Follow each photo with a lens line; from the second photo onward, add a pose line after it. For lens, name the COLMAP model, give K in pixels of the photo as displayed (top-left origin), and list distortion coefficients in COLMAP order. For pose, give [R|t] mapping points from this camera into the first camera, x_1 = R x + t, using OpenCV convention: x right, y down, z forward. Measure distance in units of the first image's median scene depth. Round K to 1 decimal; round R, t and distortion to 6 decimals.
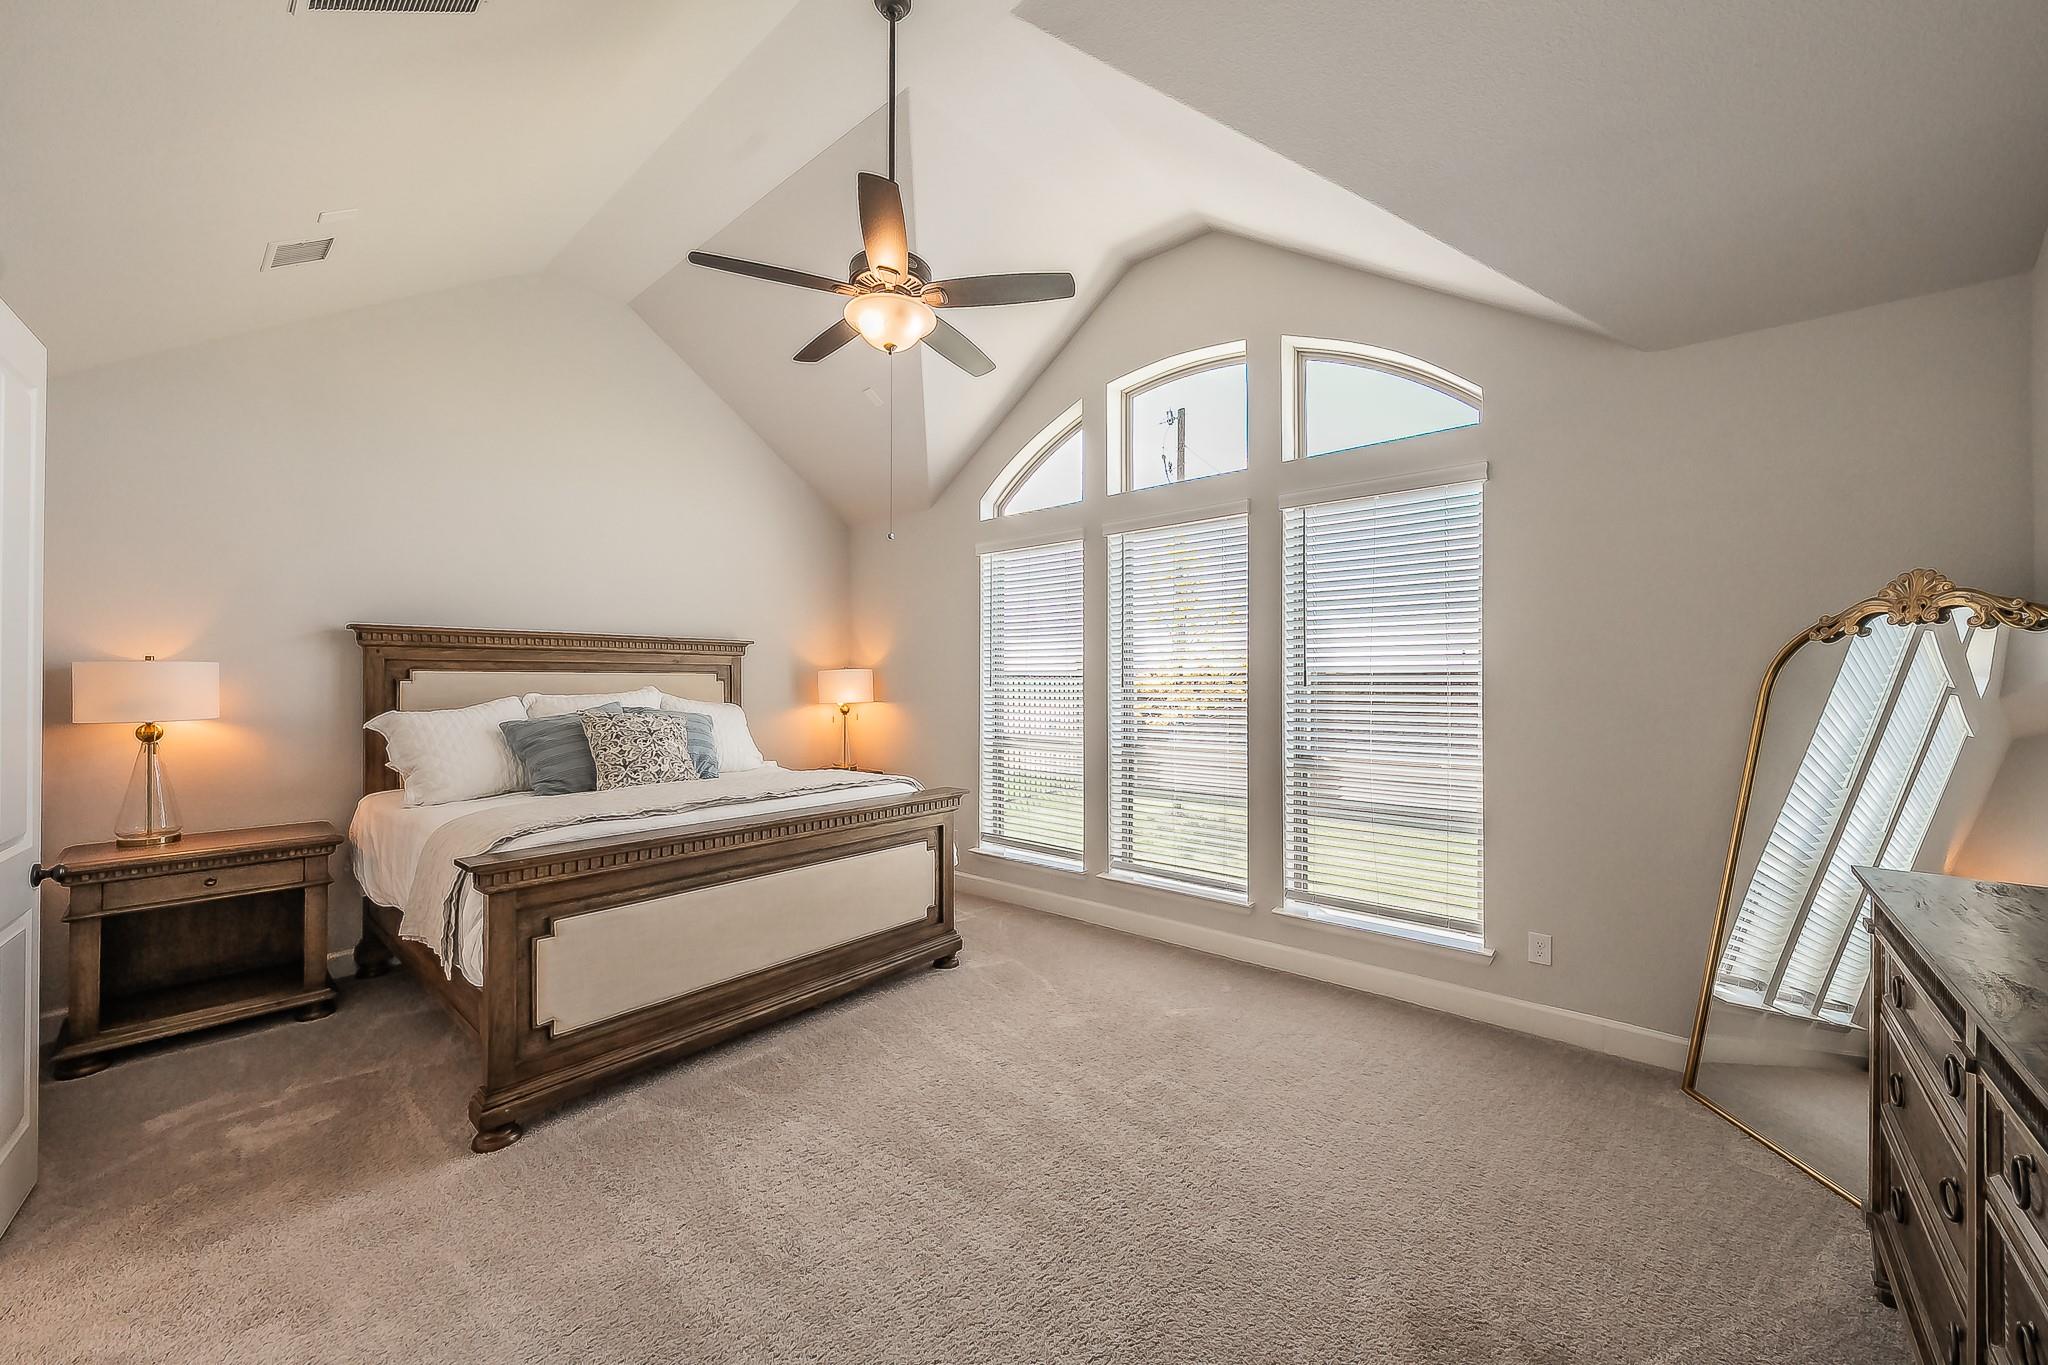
lens RADIAL K [[767.3, 0, 1016.0], [0, 767.3, 681.1], [0, 0, 1]] dist [-0.001261, -0.000124]
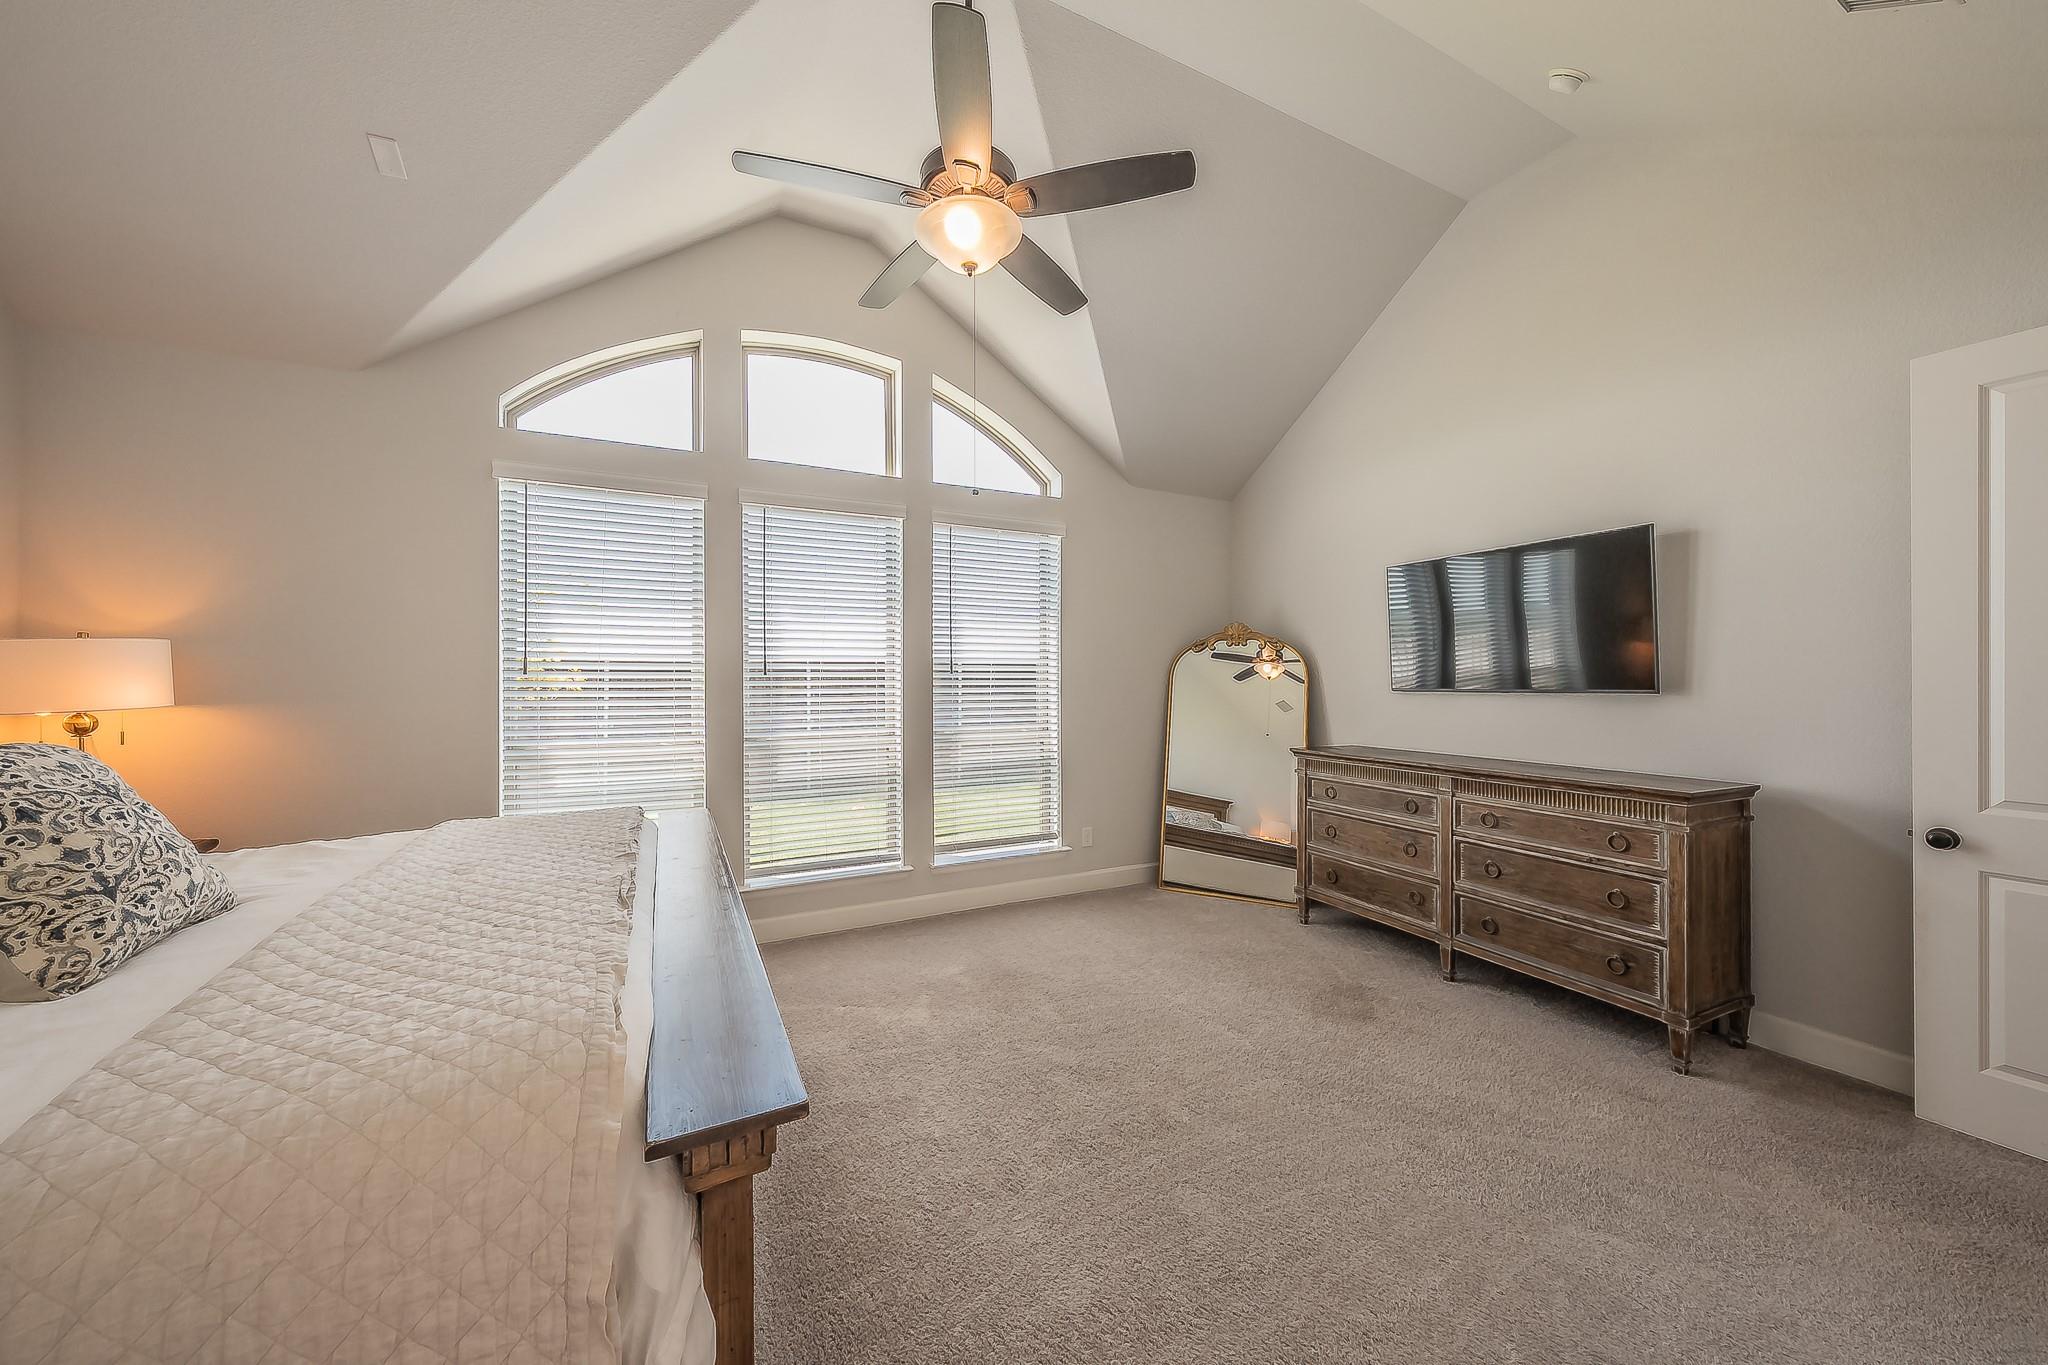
lens RADIAL K [[682.1, 0, 1008.2], [0, 682.1, 672.9], [0, 0, 1]] dist [-0.000282, 0.000016]
pose [[0.390262, -0.000267, 0.920704, -0.551731], [-0.006819, 0.999972, 0.003180, 0.001196], [-0.920678, -0.007519, 0.390249, 0.471828]]
